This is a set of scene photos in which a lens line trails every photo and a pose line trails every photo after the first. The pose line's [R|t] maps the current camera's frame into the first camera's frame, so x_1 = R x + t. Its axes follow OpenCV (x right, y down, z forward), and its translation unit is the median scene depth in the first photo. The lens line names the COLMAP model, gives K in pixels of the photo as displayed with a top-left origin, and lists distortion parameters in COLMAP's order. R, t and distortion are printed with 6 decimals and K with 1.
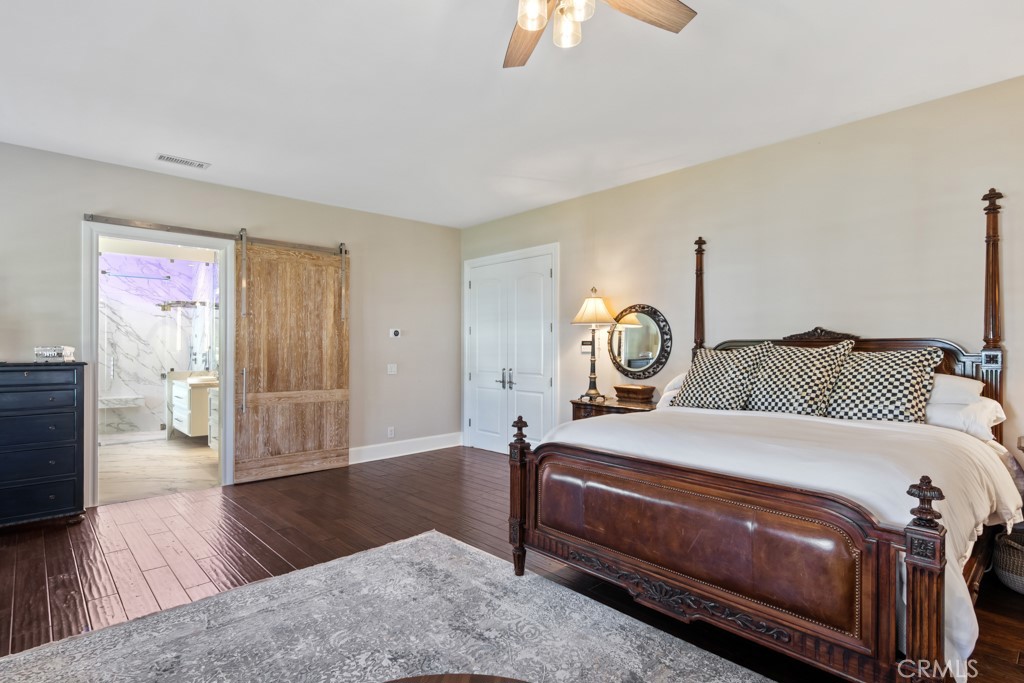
lens RADIAL K [[521.6, 0, 509.4], [0, 521.6, 344.8], [0, 0, 1]] dist [0.000417, 0.000571]
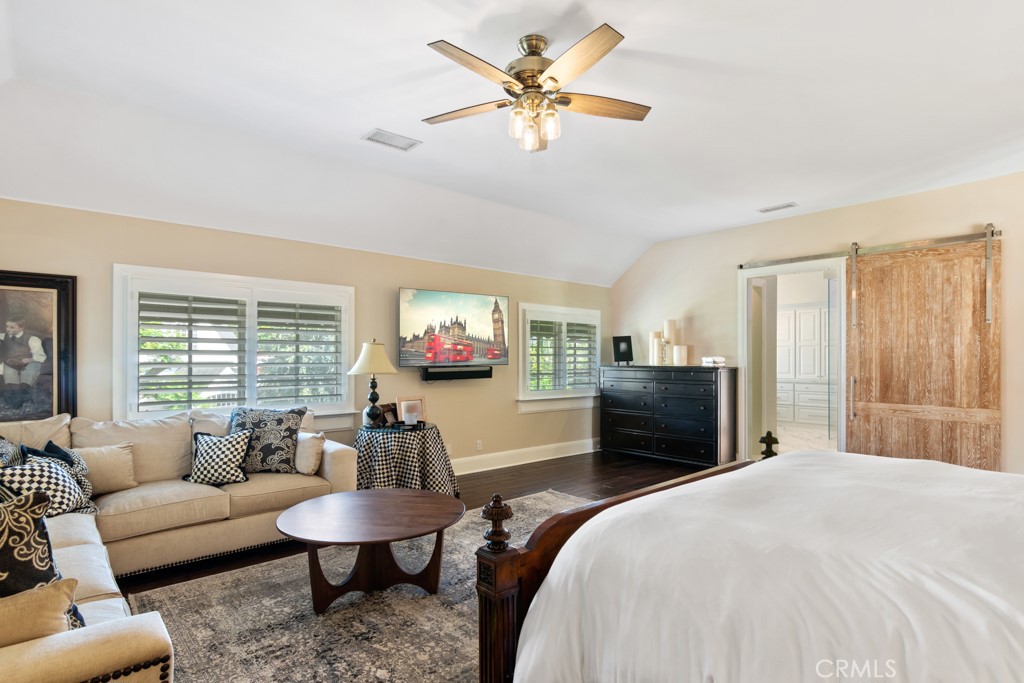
lens RADIAL K [[528.0, 0, 517.9], [0, 528.0, 359.4], [0, 0, 1]] dist [0.001160, 0.000401]
pose [[-0.008862, 0.000152, -0.999961, 0.535377], [0.007563, 0.999971, 0.000085, 0.004417], [0.999932, -0.007562, -0.008863, 0.329470]]
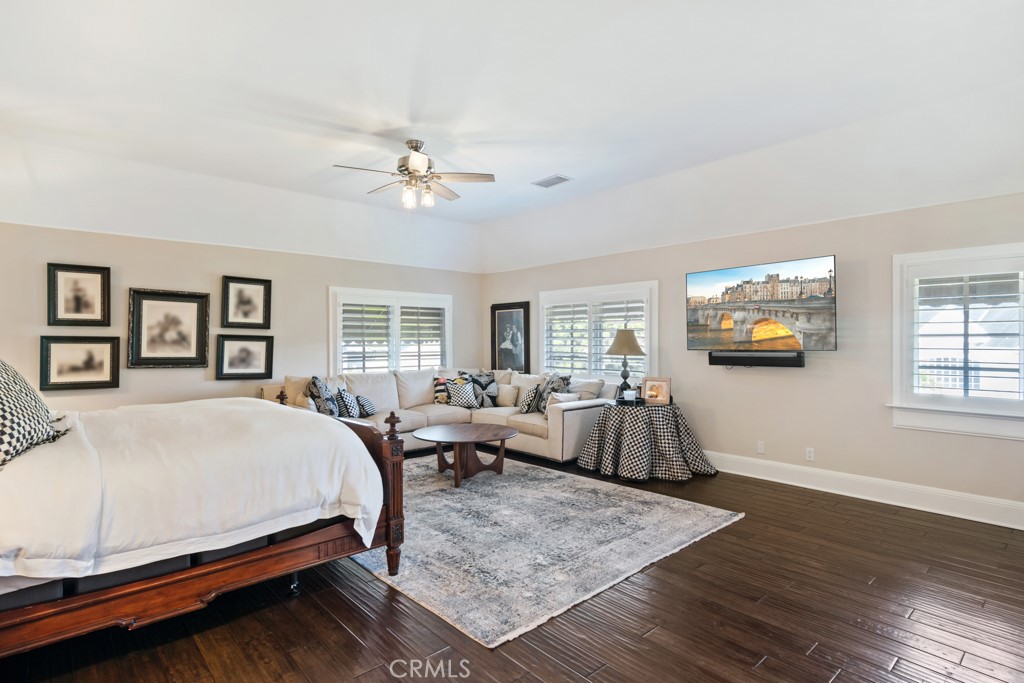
lens RADIAL K [[521.6, 0, 509.4], [0, 521.6, 344.8], [0, 0, 1]] dist [0.000417, 0.000571]
pose [[-0.999873, -0.000026, 0.015961, -0.120471], [-0.000006, 0.999999, 0.001275, 0.005681], [-0.015961, 0.001274, -0.999872, 1.117366]]
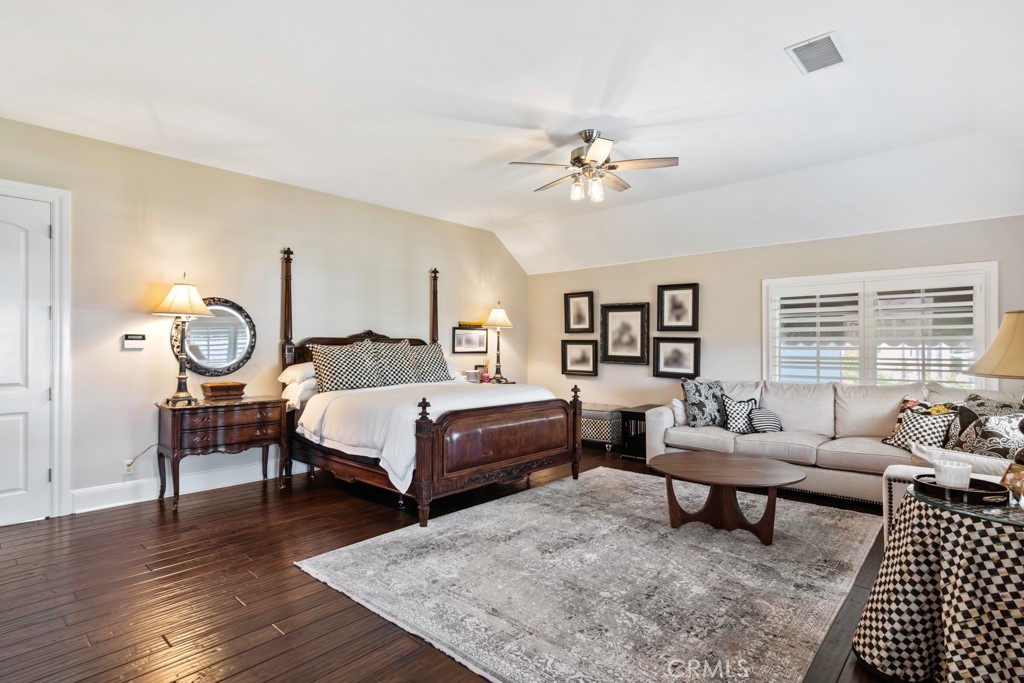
lens RADIAL K [[521.6, 0, 509.4], [0, 521.6, 344.8], [0, 0, 1]] dist [0.000417, 0.000571]
pose [[-0.080135, -0.000143, 0.996784, -0.695207], [-0.004857, 0.999988, -0.000247, 0.005900], [-0.996772, -0.004862, -0.080135, 0.509534]]
